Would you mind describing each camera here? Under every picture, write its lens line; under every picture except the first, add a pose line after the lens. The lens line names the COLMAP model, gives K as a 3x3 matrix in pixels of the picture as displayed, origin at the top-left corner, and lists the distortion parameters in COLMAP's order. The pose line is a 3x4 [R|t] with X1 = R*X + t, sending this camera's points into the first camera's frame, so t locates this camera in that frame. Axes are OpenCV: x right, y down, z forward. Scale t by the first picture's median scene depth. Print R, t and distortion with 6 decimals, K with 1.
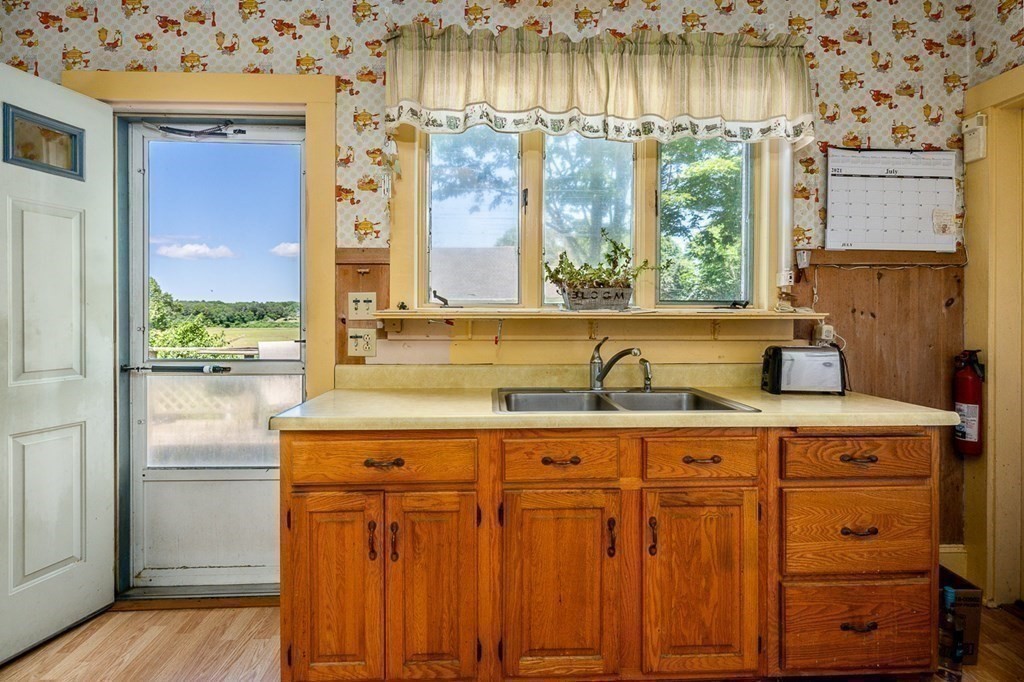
lens RADIAL K [[522.9, 0, 510.8], [0, 522.9, 311.4], [0, 0, 1]] dist [-0.002369, -0.000962]
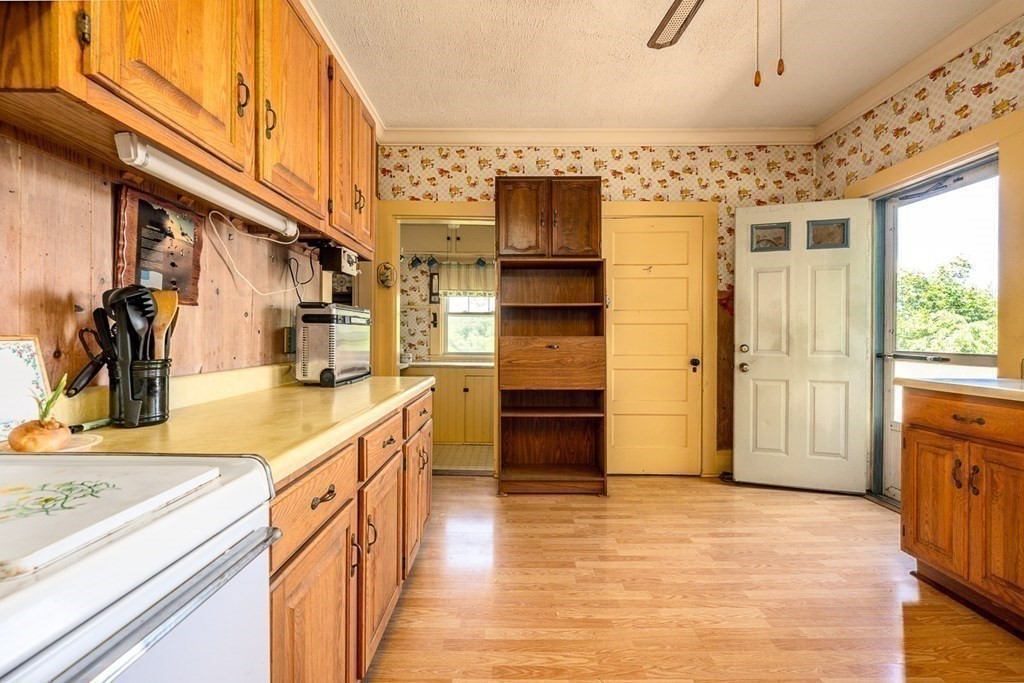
lens RADIAL K [[424.7, 0, 512.0], [0, 424.7, 341.5], [0, 0, 1]] dist [0.000090, -0.000136]
pose [[-0.042192, 0.004585, -0.999099, 0.697892], [-0.004836, 0.999977, 0.004793, 0.073136], [0.999098, 0.005034, -0.042168, -0.093145]]
